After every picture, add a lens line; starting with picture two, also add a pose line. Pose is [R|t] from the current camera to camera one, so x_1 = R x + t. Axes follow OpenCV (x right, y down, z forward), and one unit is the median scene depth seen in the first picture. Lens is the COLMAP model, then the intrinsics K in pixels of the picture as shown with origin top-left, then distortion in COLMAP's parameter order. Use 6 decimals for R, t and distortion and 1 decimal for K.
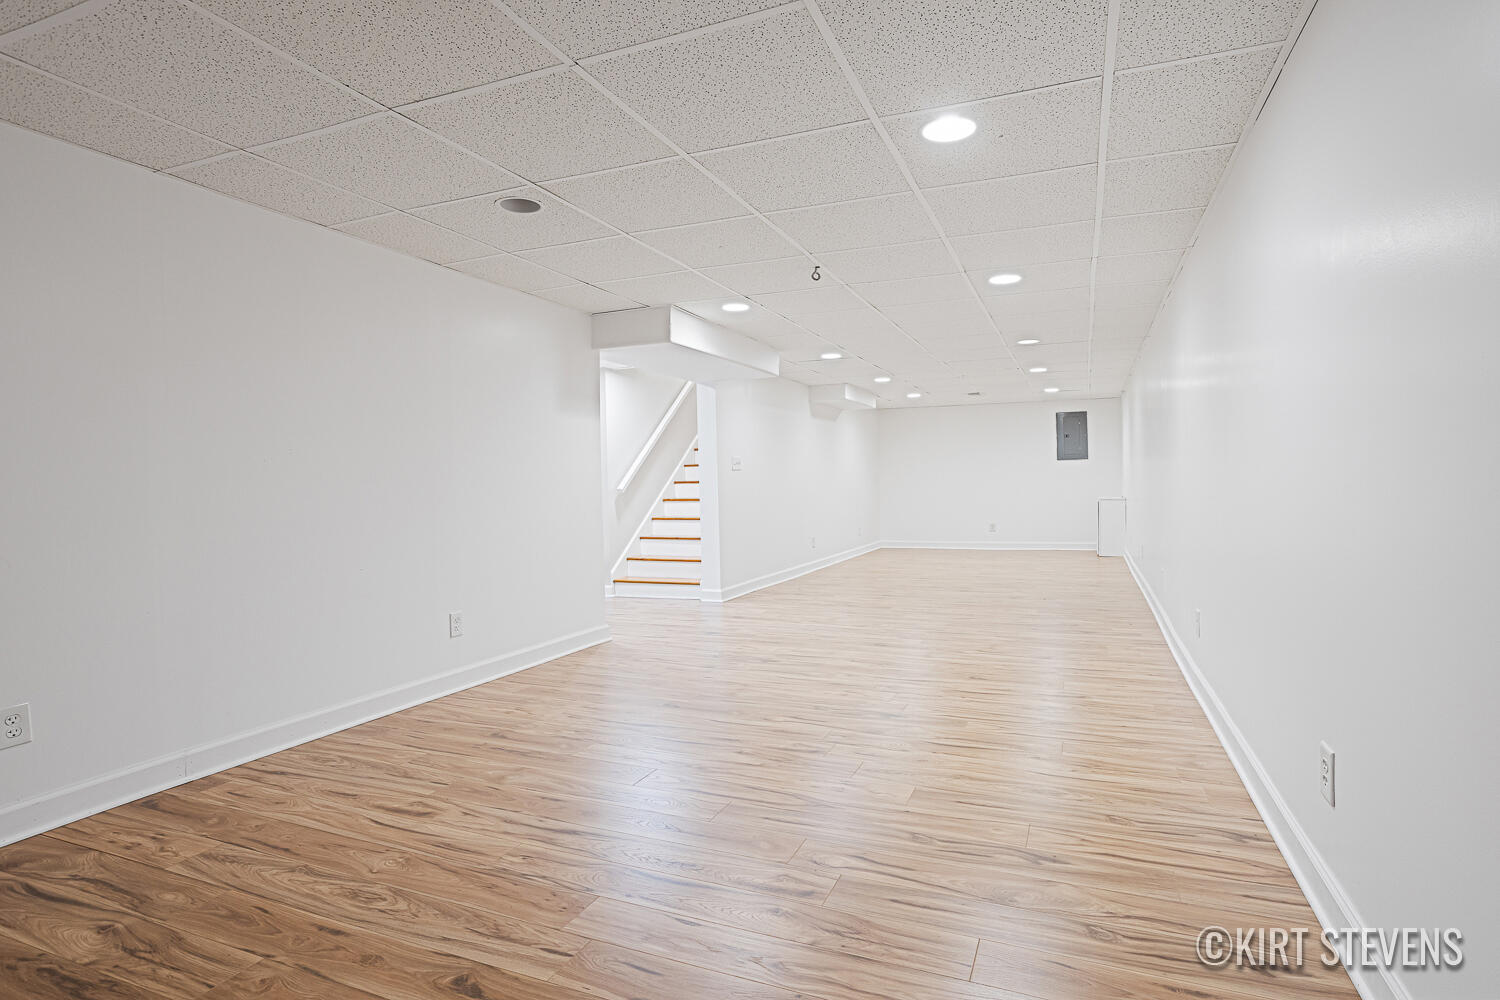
lens RADIAL K [[729.3, 0, 750.0], [0, 729.3, 500.0], [0, 0, 1]] dist [-0.054596, 0.033547]
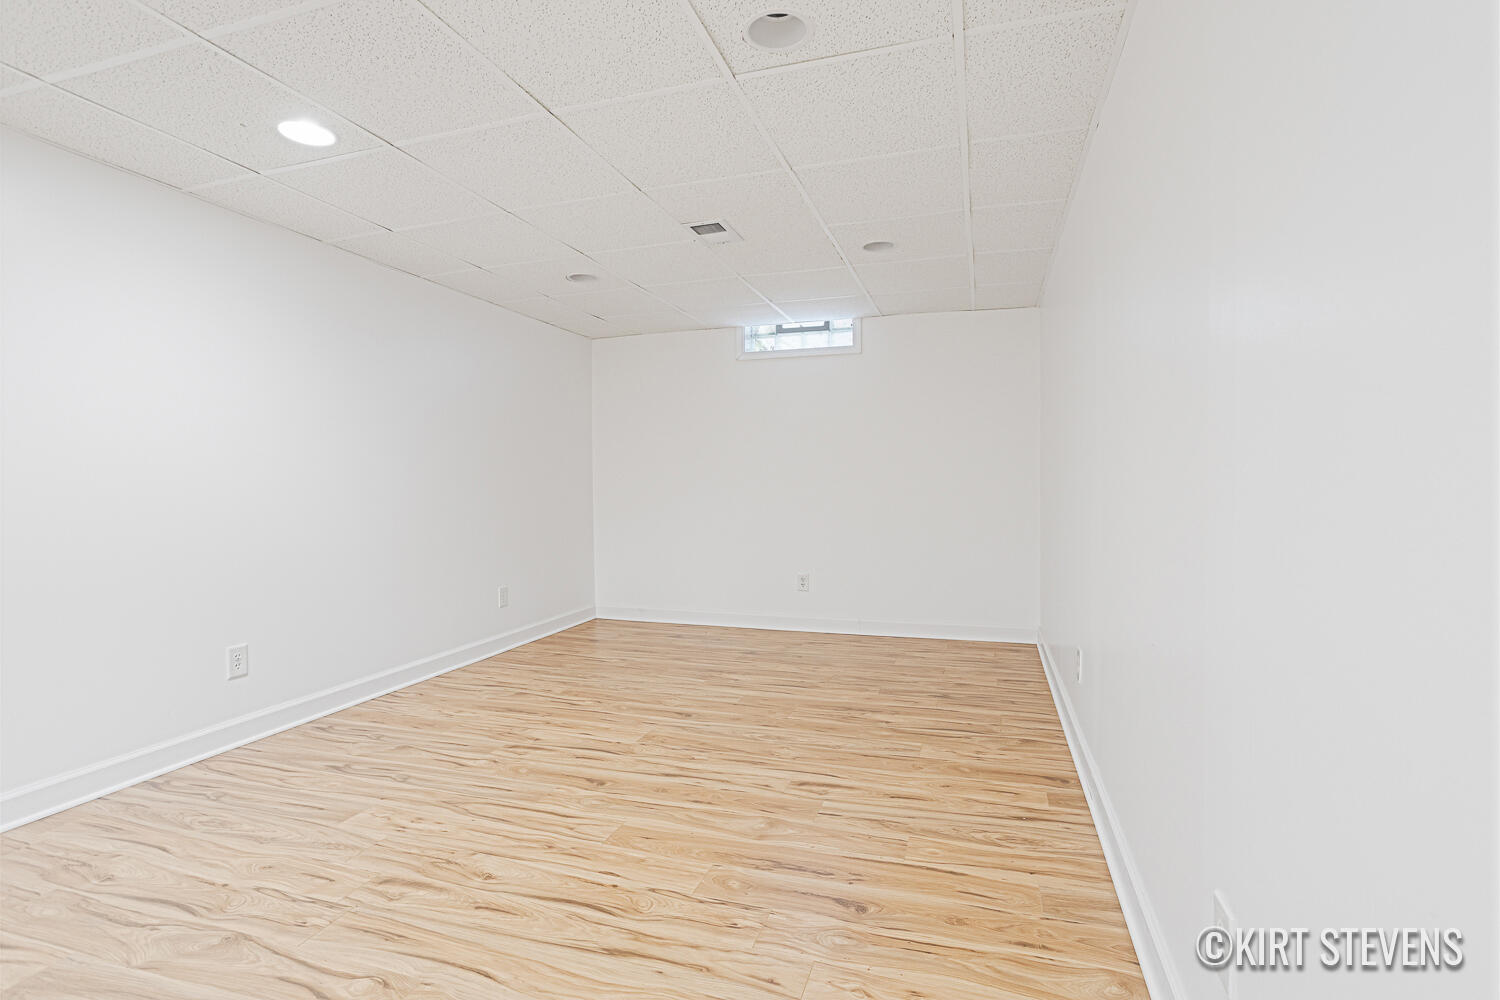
lens RADIAL K [[729.3, 0, 750.0], [0, 729.3, 500.0], [0, 0, 1]] dist [-0.054596, 0.033547]
pose [[-0.997276, 0.026699, -0.068752, -0.289690], [0.023143, 0.998378, 0.052008, -0.086034], [0.070030, 0.050275, -0.996277, 2.075879]]
